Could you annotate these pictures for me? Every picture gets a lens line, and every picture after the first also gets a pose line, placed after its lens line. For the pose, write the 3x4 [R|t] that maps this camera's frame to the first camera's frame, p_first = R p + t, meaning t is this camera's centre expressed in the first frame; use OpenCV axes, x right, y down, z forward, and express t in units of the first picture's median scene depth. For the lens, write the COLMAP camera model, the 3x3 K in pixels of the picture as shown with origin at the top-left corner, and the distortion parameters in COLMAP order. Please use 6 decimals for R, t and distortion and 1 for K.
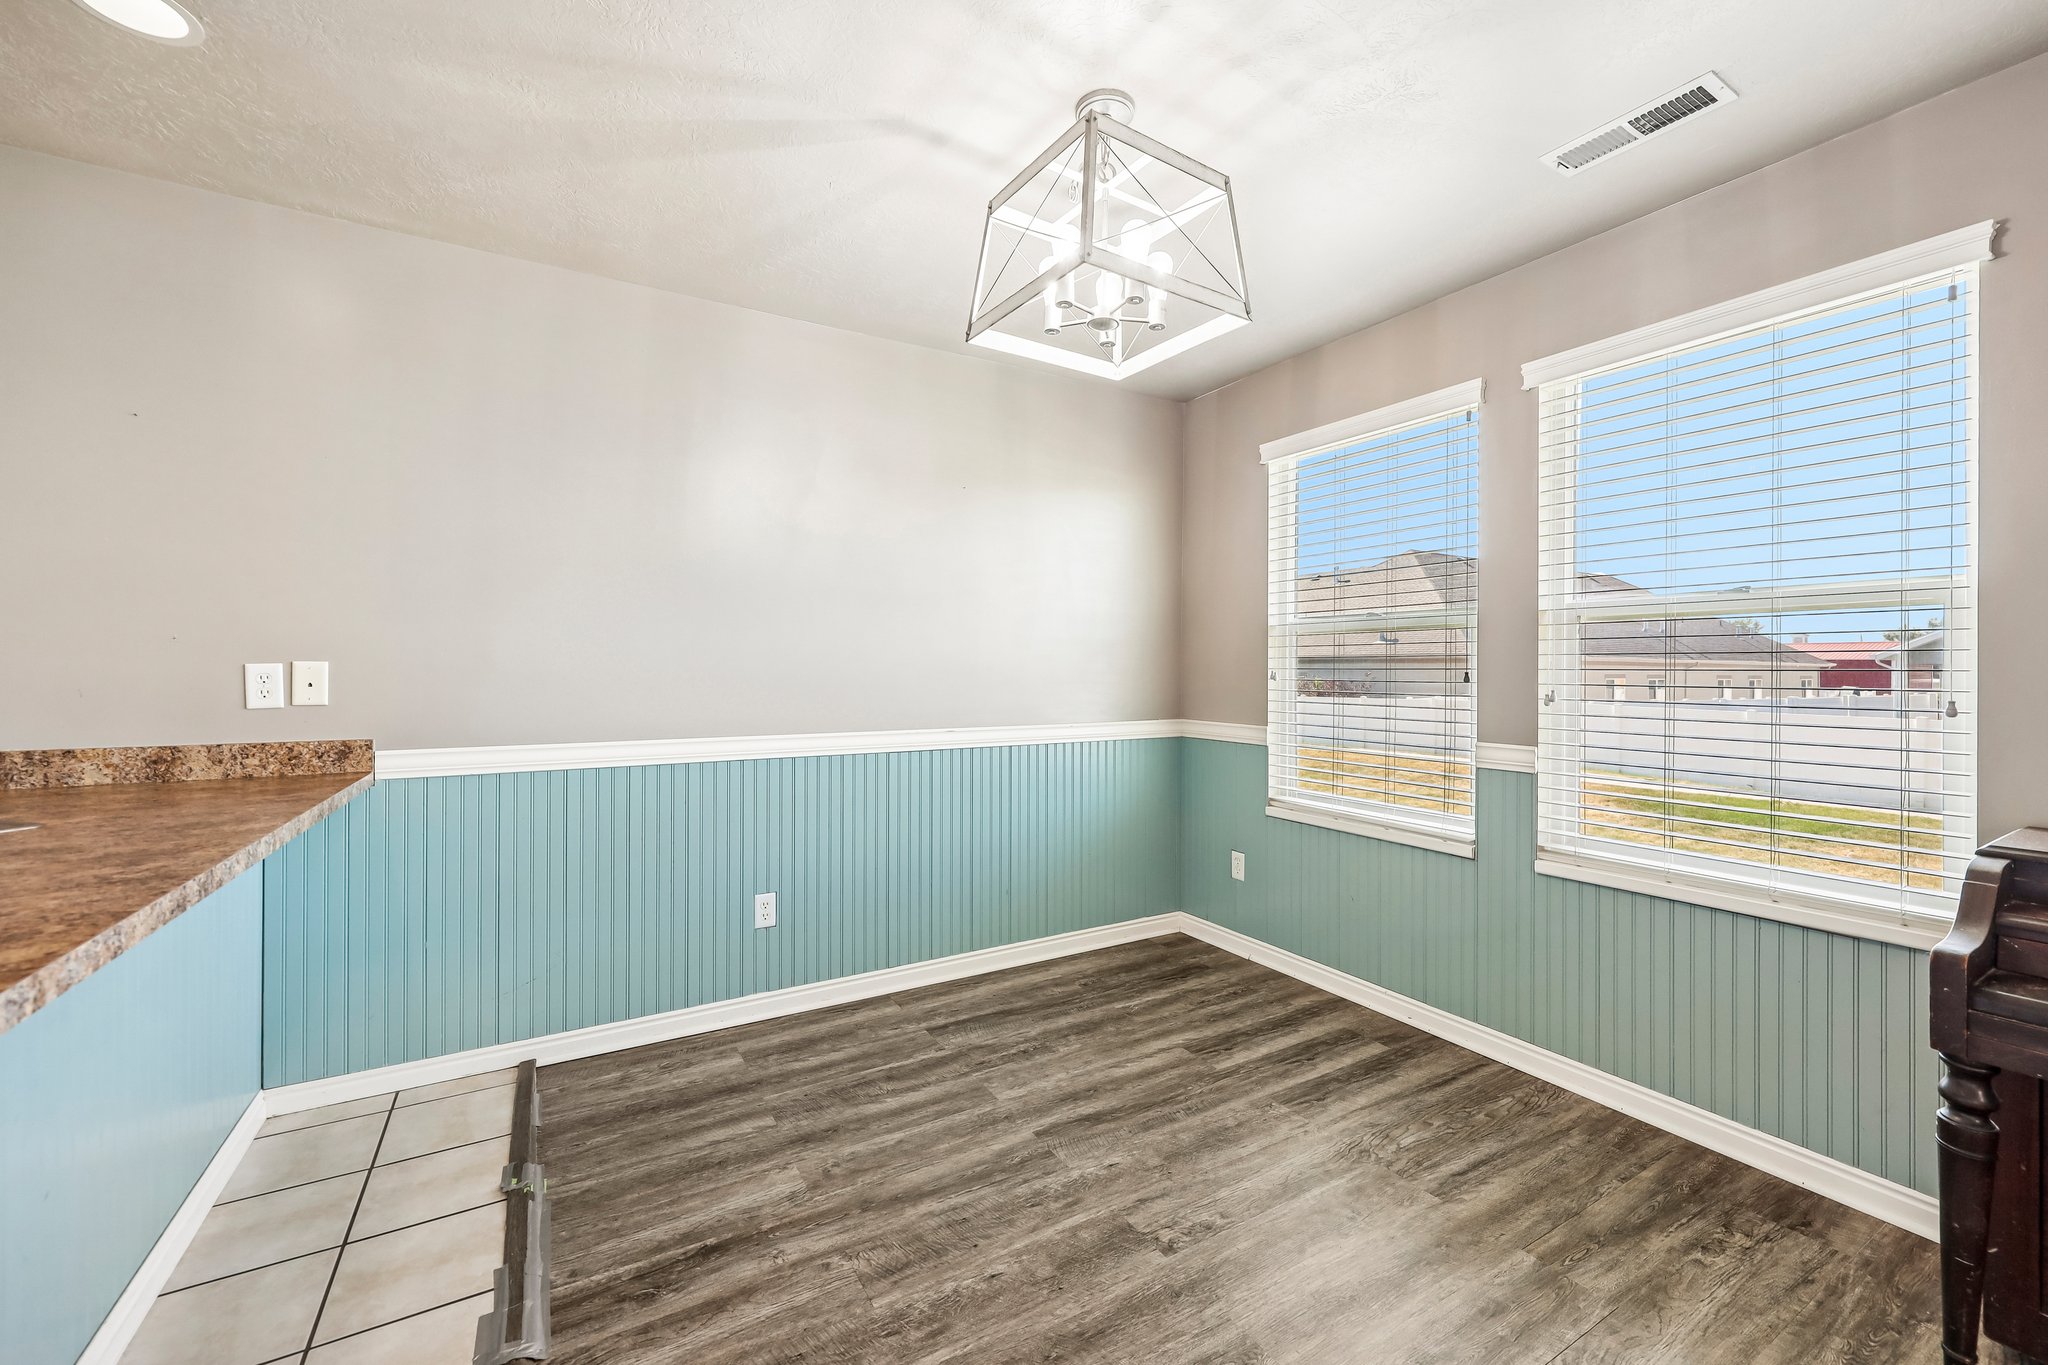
lens RADIAL K [[825.9, 0, 1034.4], [0, 825.9, 665.4], [0, 0, 1]] dist [-0.002995, 0.000710]
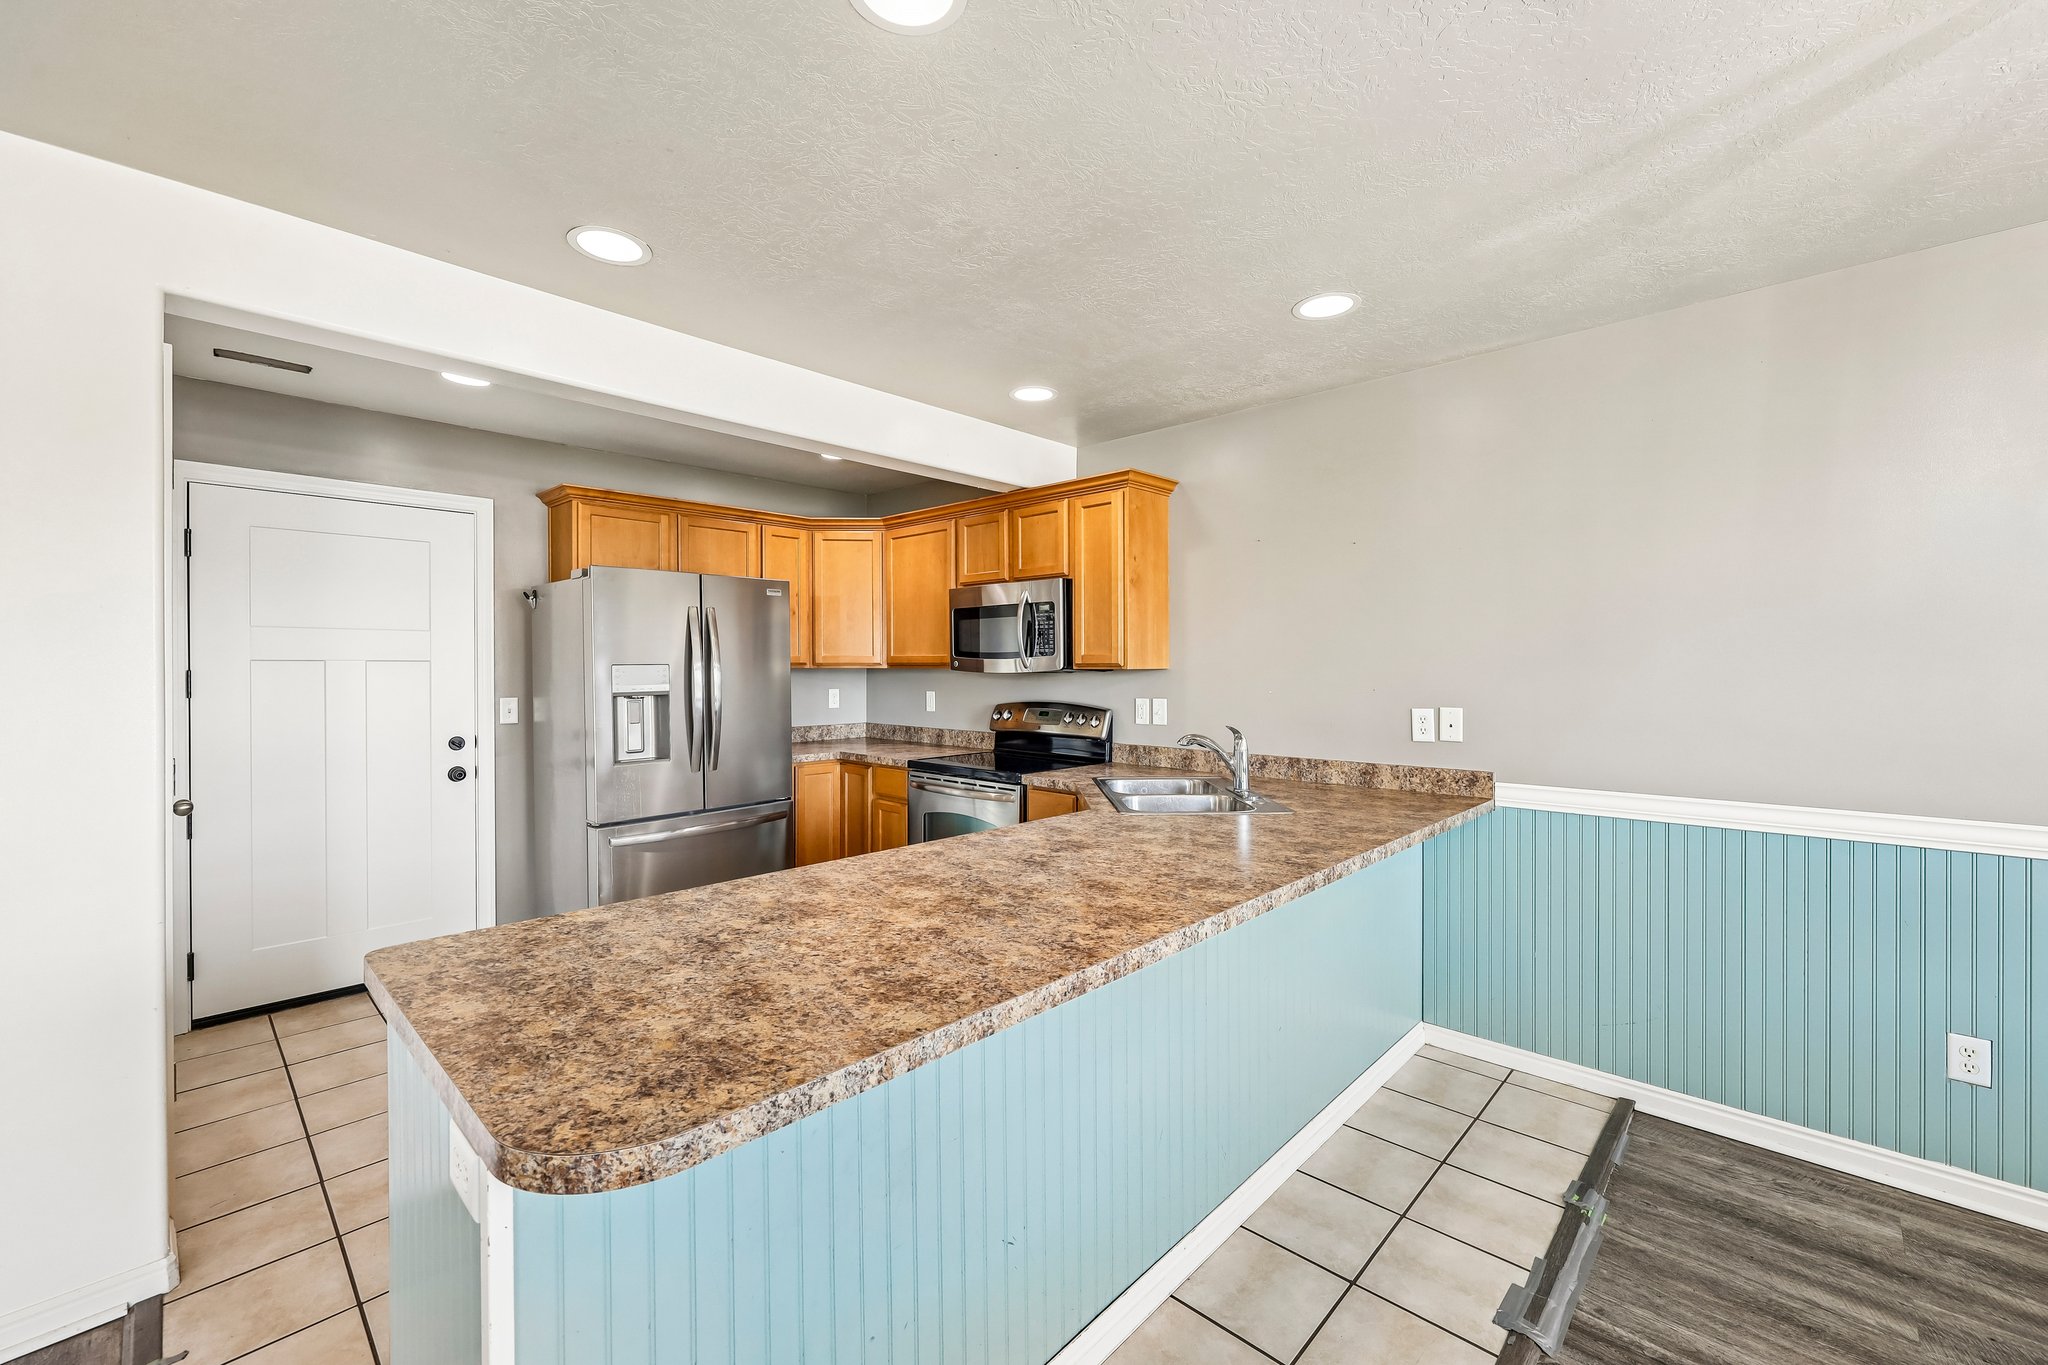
lens RADIAL K [[825.9, 0, 1023.3], [0, 825.9, 670.3], [0, 0, 1]] dist [-0.002995, 0.000710]
pose [[0.269401, 0.000656, -0.963028, 0.204075], [0.008203, 0.999962, 0.002976, -0.077088], [0.962993, -0.008701, 0.269385, 0.000935]]
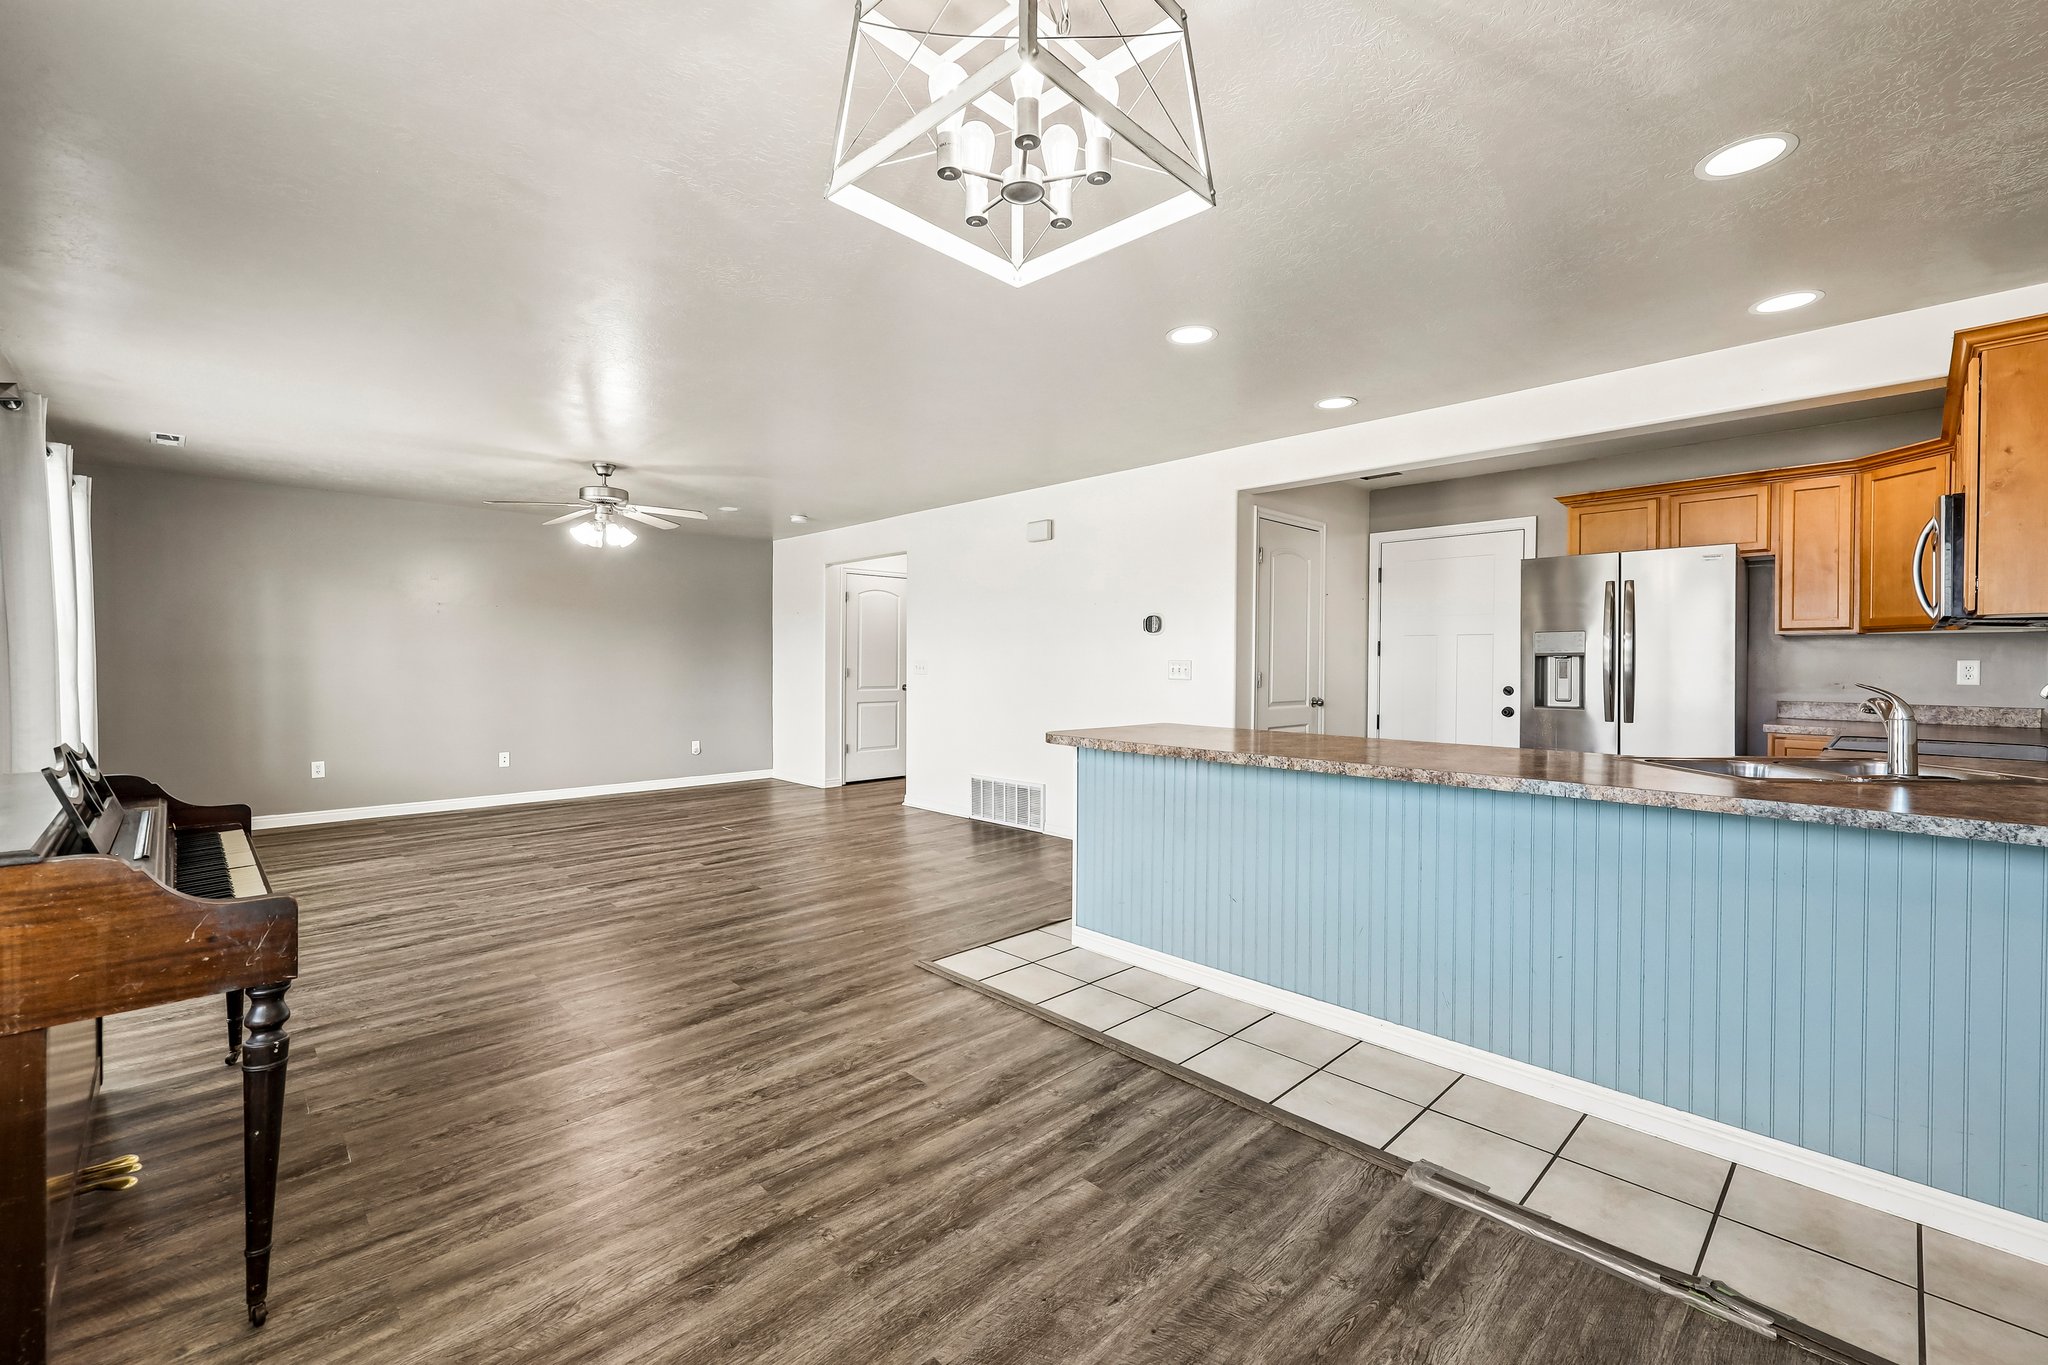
lens RADIAL K [[859.0, 0, 1040.3], [0, 859.0, 667.7], [0, 0, 1]] dist [-0.010417, 0.000567]
pose [[-0.971053, -0.005283, -0.238806, 0.210260], [-0.005439, 0.999985, -0.000003, 0.007796], [0.238802, 0.001296, -0.971067, 1.482395]]
